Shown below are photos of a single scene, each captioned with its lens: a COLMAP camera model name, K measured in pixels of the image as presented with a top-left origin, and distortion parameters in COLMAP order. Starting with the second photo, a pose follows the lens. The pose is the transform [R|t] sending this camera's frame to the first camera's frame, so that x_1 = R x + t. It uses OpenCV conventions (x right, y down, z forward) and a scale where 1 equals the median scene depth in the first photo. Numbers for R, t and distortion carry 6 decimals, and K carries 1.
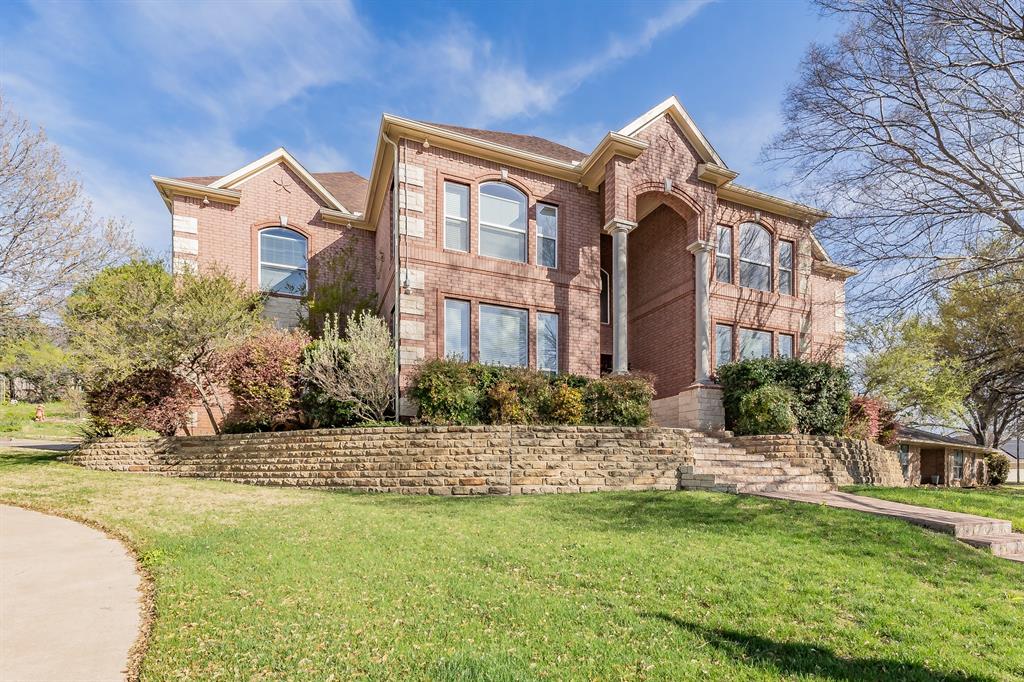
lens RADIAL K [[354.4, 0, 512.0], [0, 354.4, 341.0], [0, 0, 1]] dist [0.000146, -0.000051]
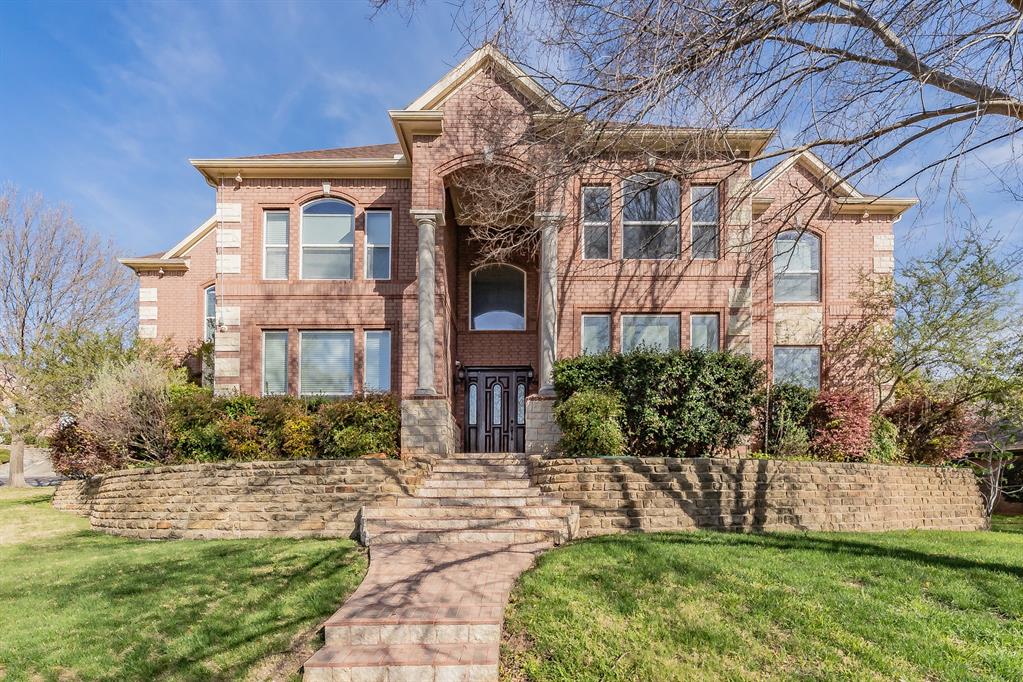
lens RADIAL K [[372.1, 0, 508.5], [0, 372.1, 360.7], [0, 0, 1]] dist [0.000752, 0.000007]
pose [[0.955532, -0.112842, -0.272444, 0.688535], [0.113086, 0.993474, -0.014860, 0.050523], [0.272343, -0.016610, 0.962057, 0.190740]]
